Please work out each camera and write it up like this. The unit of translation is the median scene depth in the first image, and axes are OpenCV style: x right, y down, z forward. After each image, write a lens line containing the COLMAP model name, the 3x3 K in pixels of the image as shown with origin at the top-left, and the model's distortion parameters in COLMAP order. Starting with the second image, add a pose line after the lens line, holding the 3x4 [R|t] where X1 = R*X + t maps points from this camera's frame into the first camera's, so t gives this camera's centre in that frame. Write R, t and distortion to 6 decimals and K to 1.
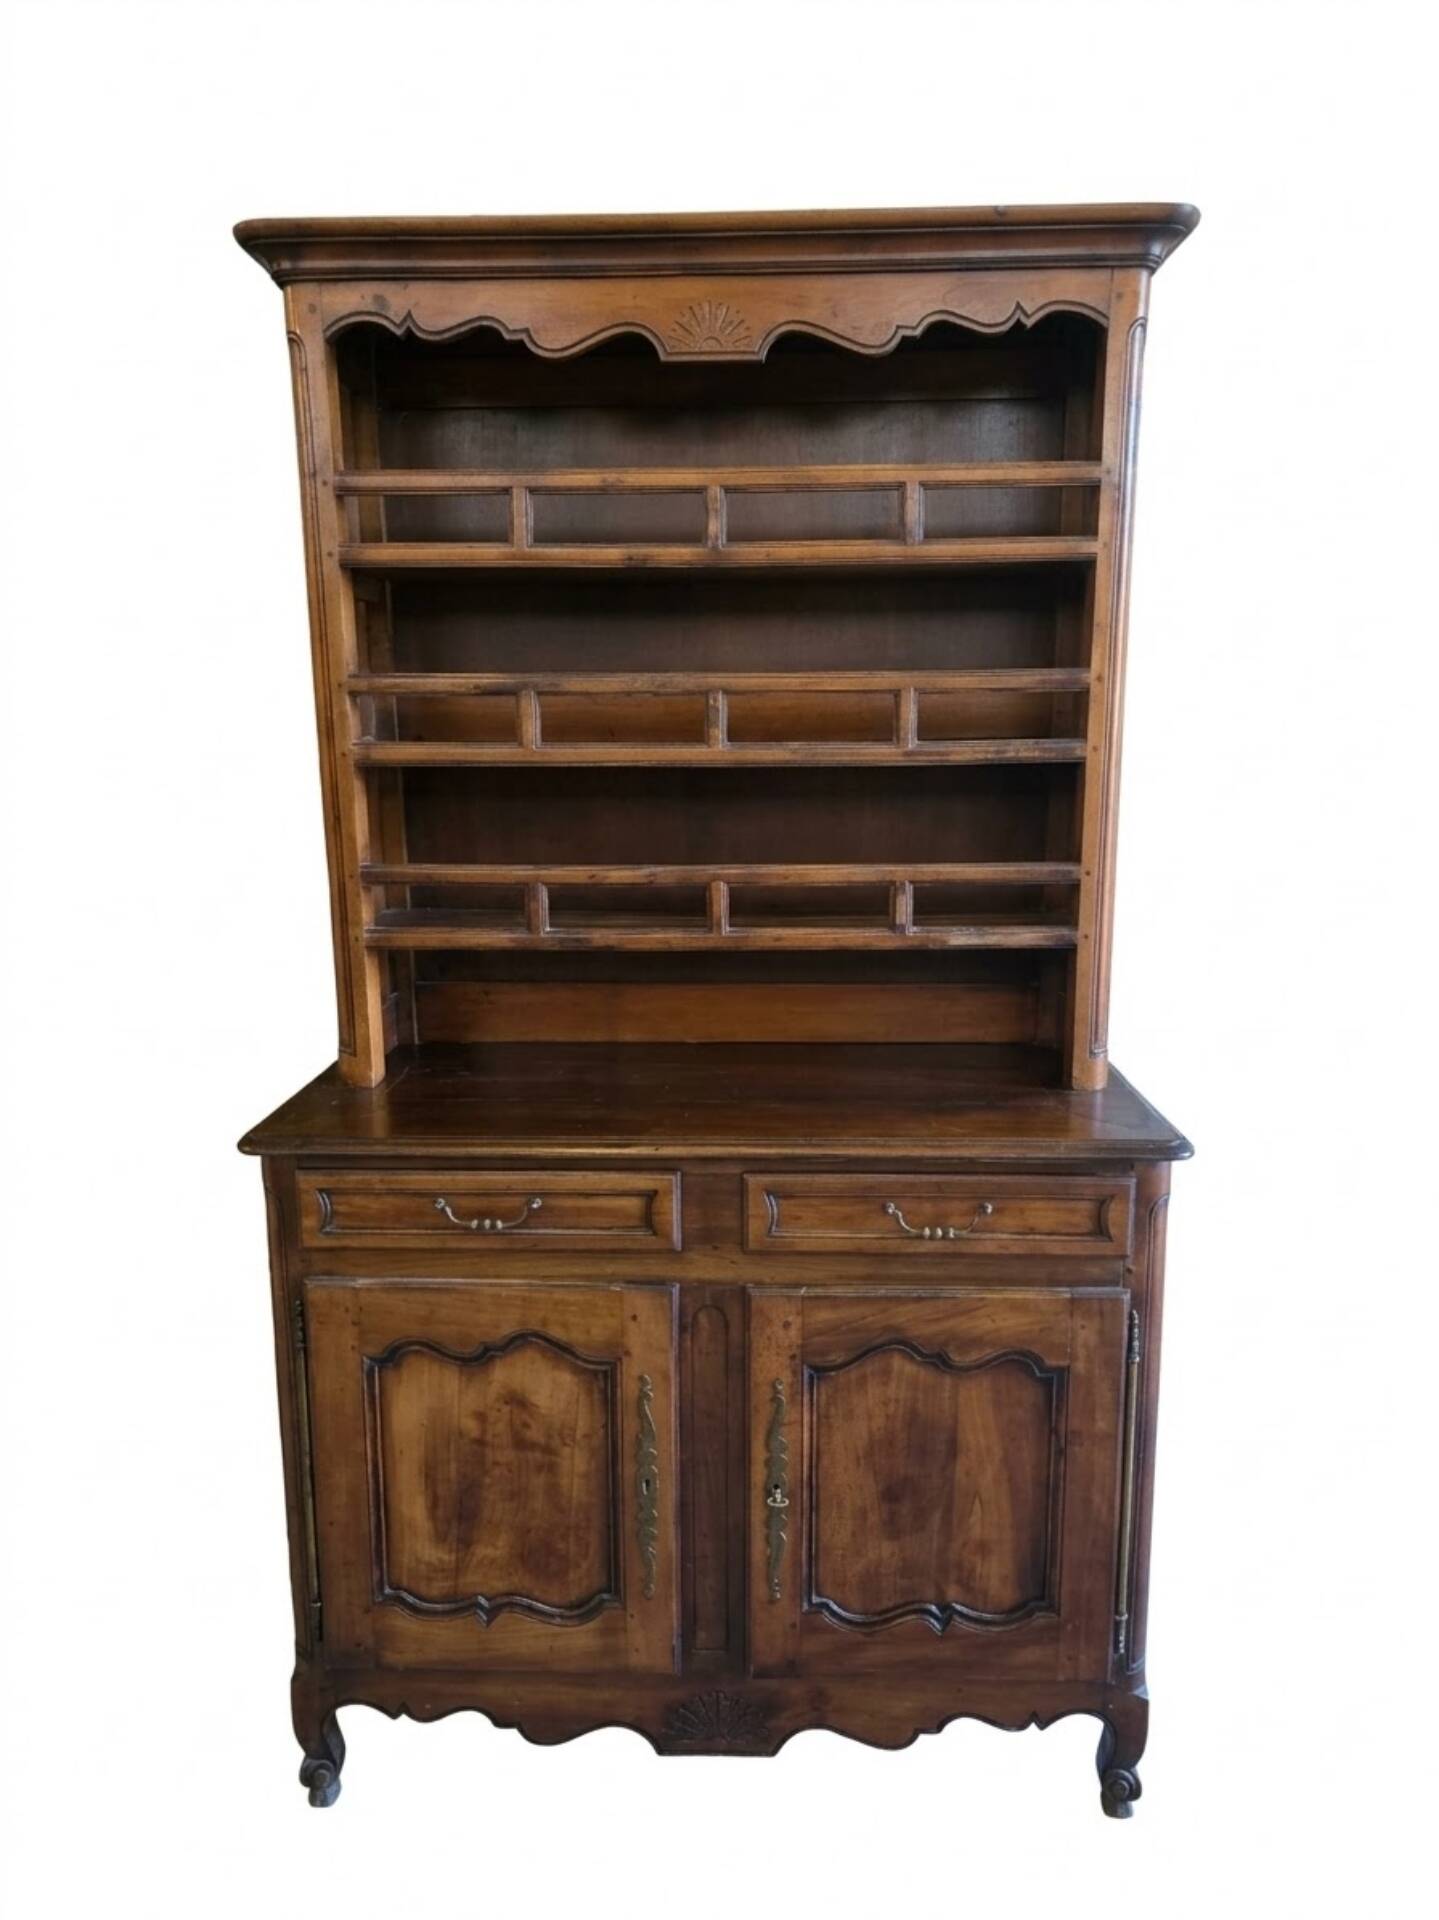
lens RADIAL K [[1203.3, 0, 718.3], [0, 1203.3, 968.8], [0, 0, 1]] dist [0.021512, 0.008046]
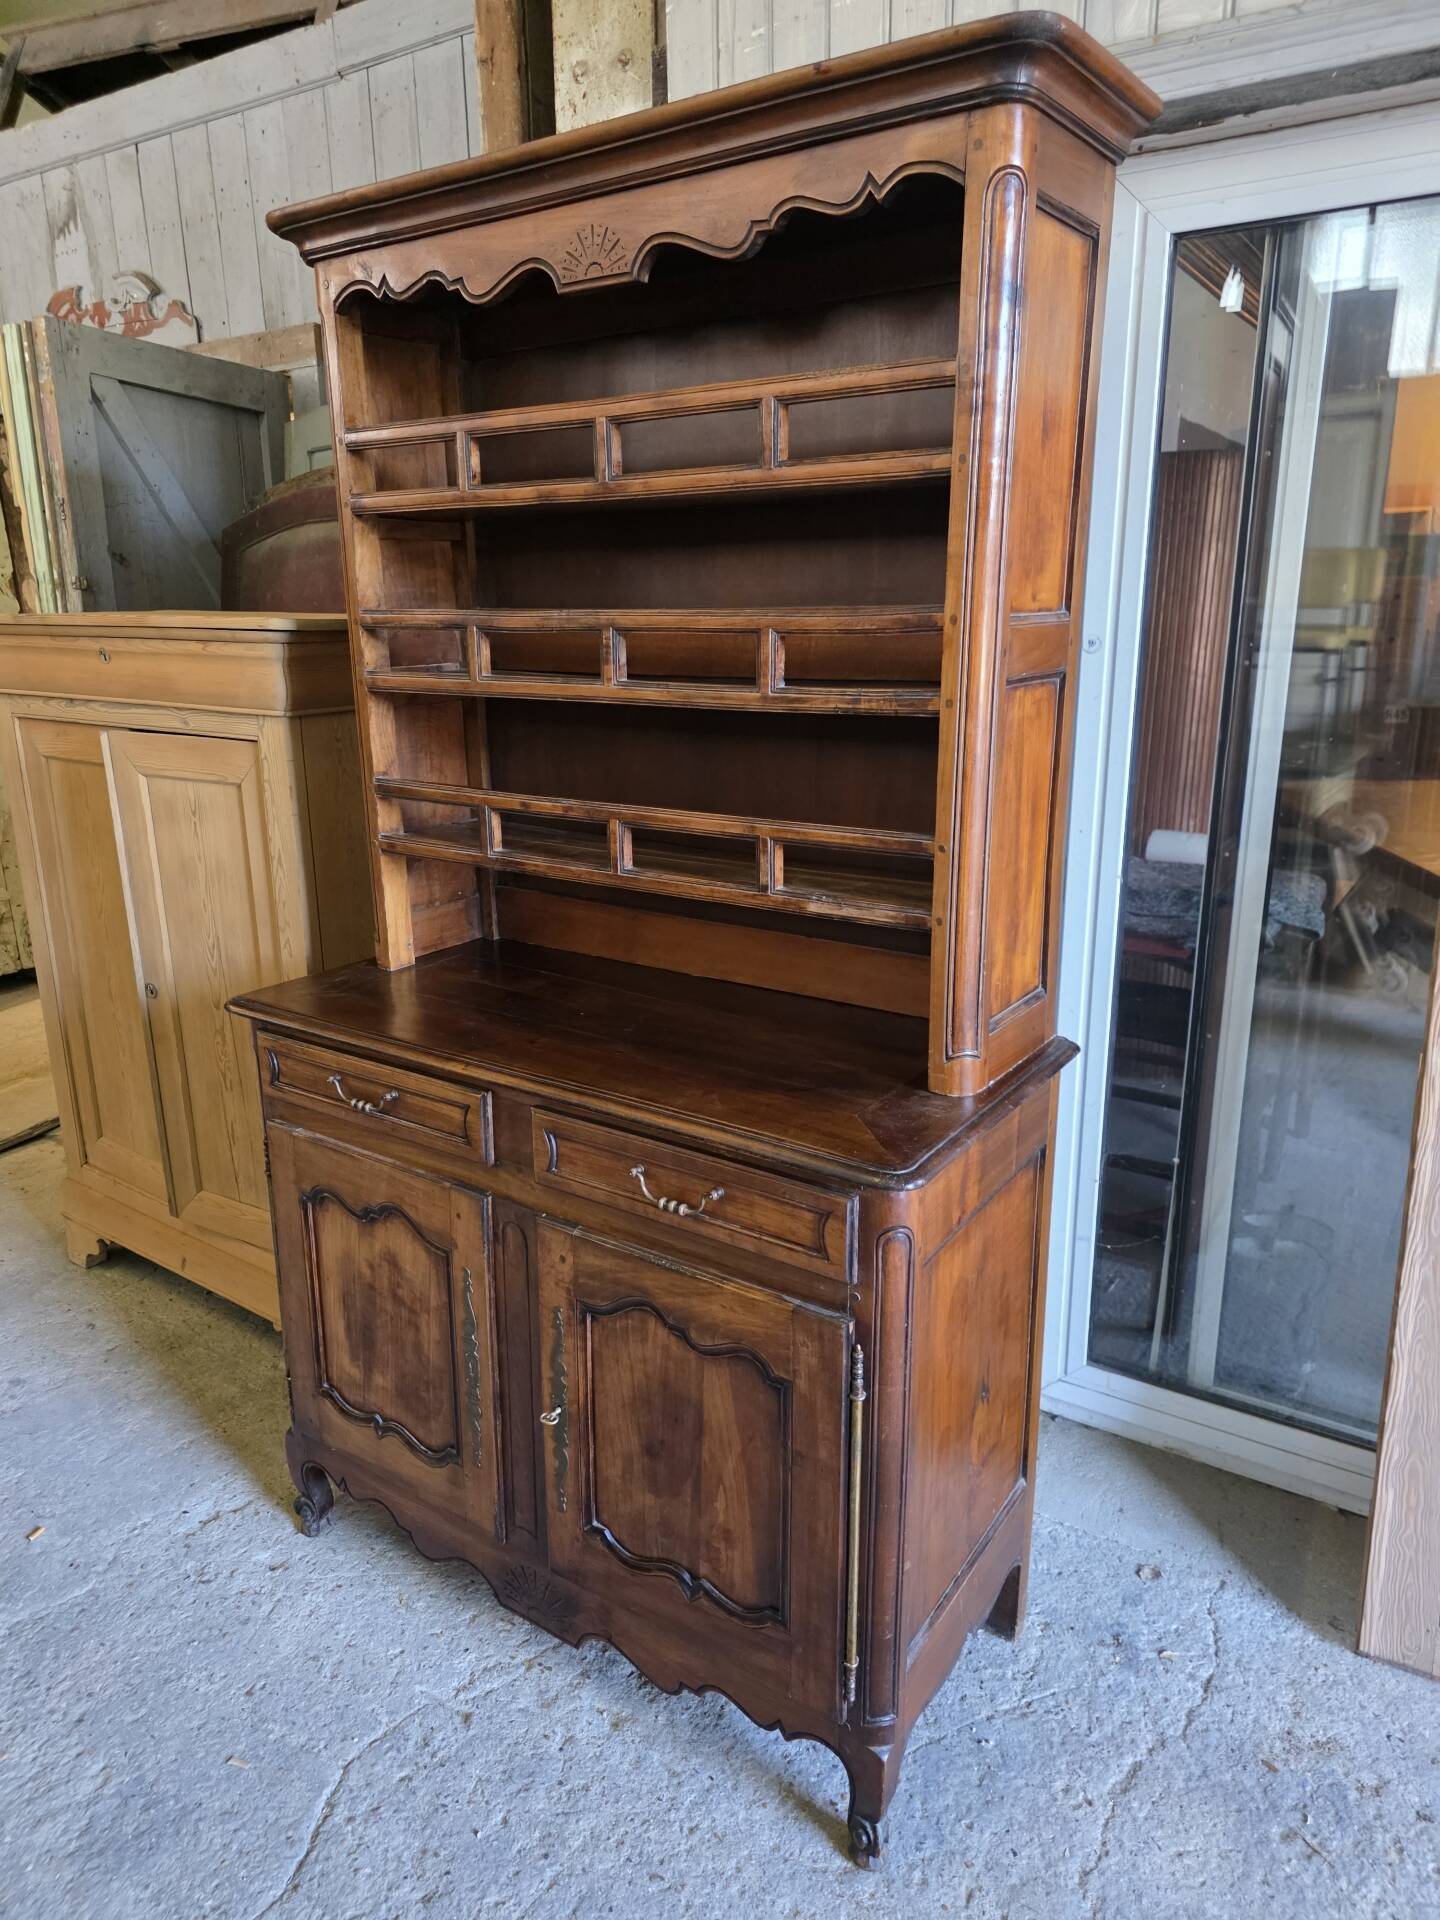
lens RADIAL K [[1283.6, 0, 702.3], [0, 1283.6, 962.6], [0, 0, 1]] dist [0.042893, -0.029195]
pose [[0.838663, 0.145176, -0.524946, 0.681323], [-0.097539, 0.988273, 0.117481, -0.094968], [0.535846, -0.047324, 0.842989, 0.140155]]
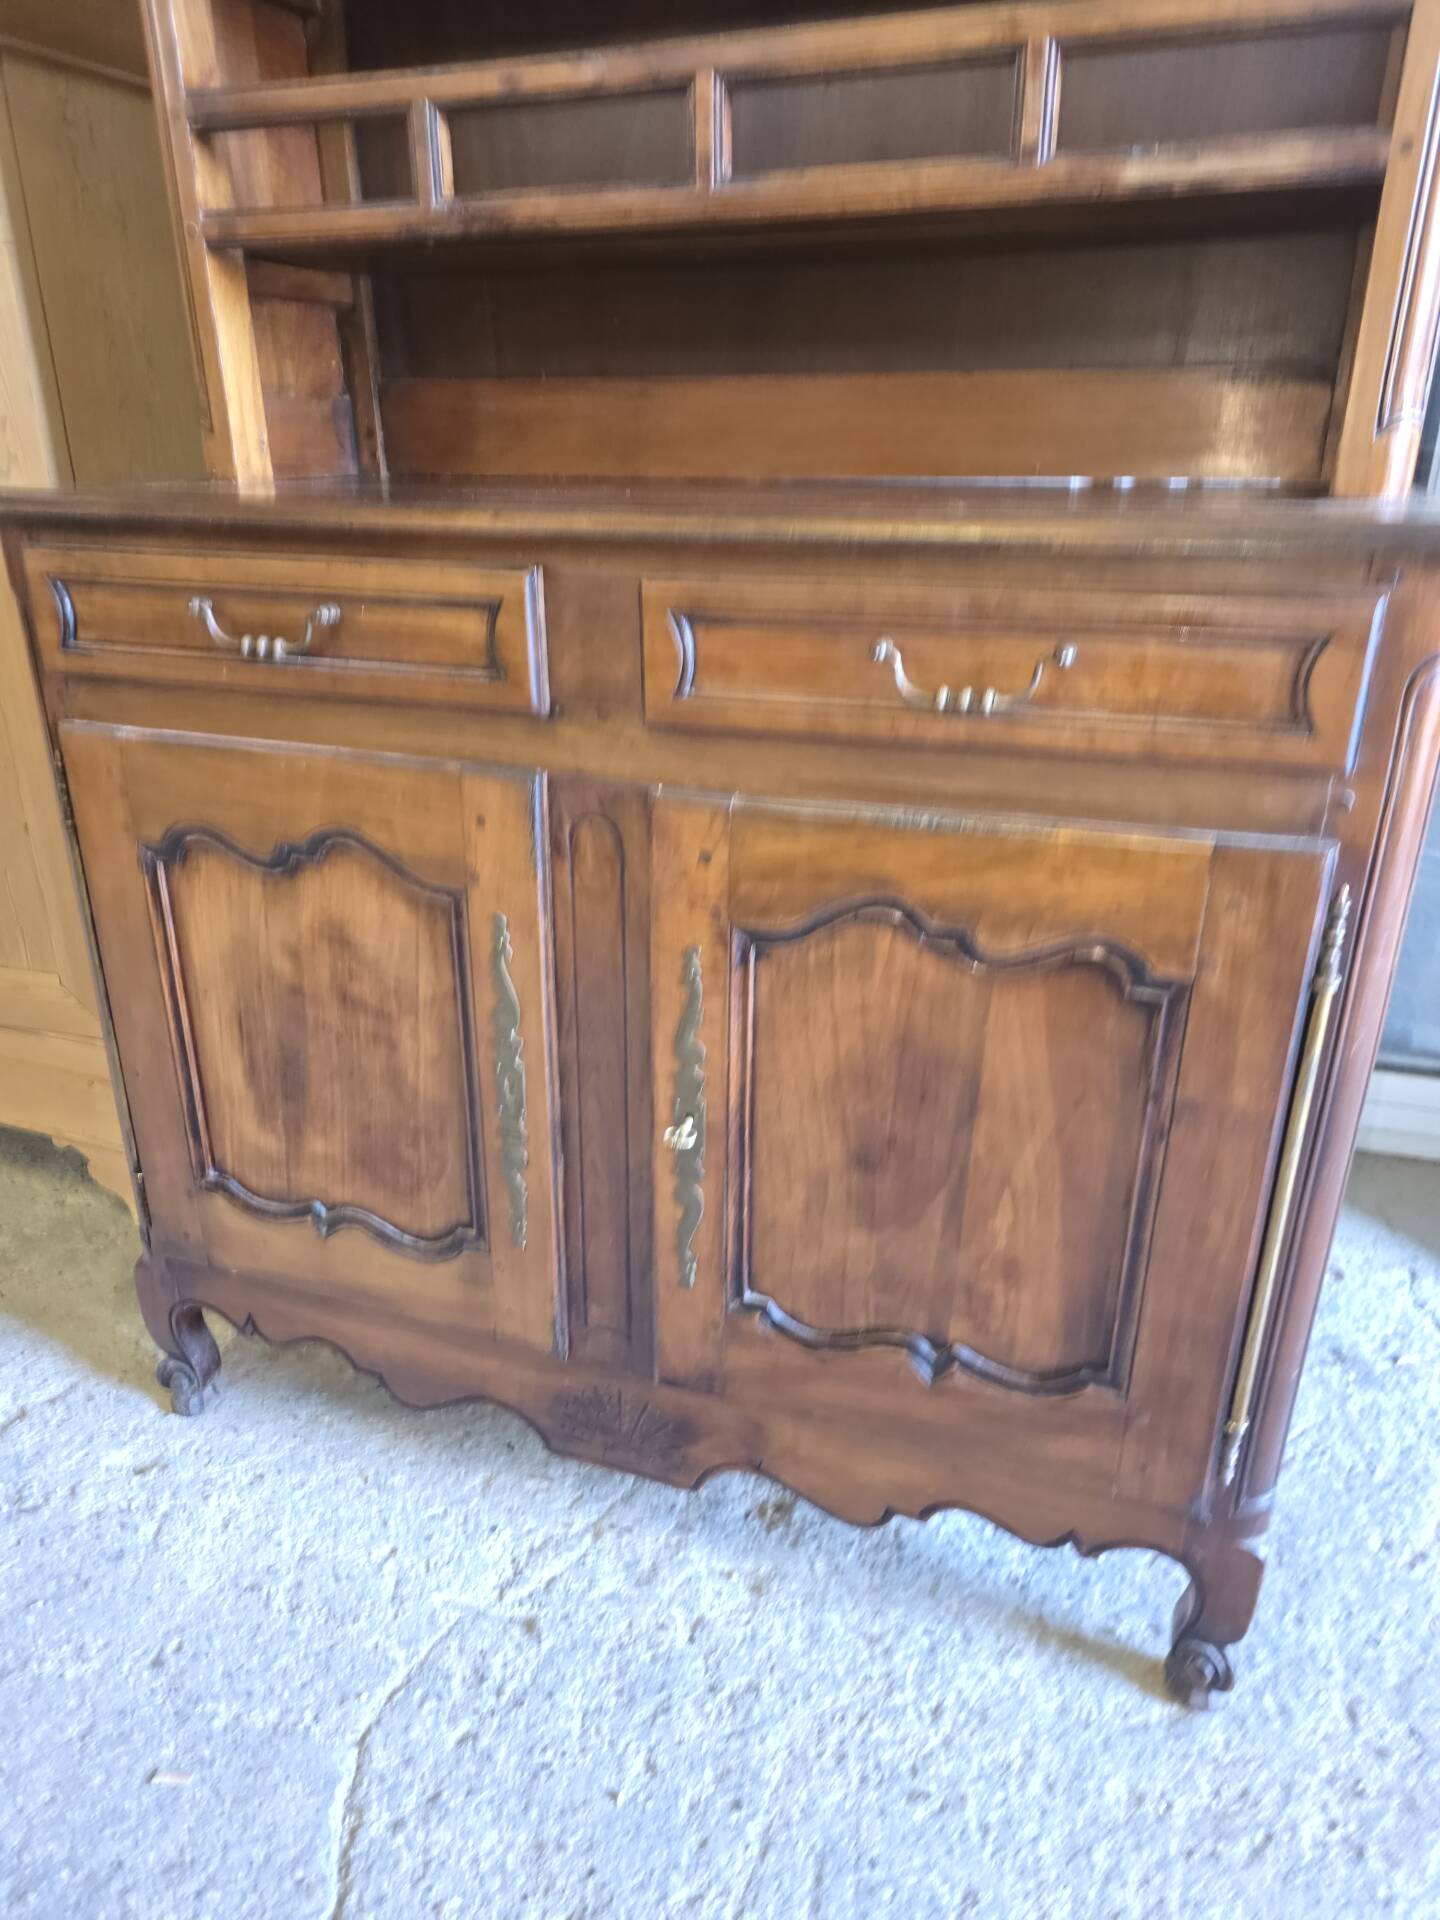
lens RADIAL K [[1283.6, 0, 717.5], [0, 1283.6, 978.4], [0, 0, 1]] dist [0.042893, -0.029195]
pose [[0.950326, 0.125439, -0.284859, 0.241402], [-0.063891, 0.974323, 0.215897, 0.212472], [0.304627, -0.186973, 0.933940, 0.391202]]
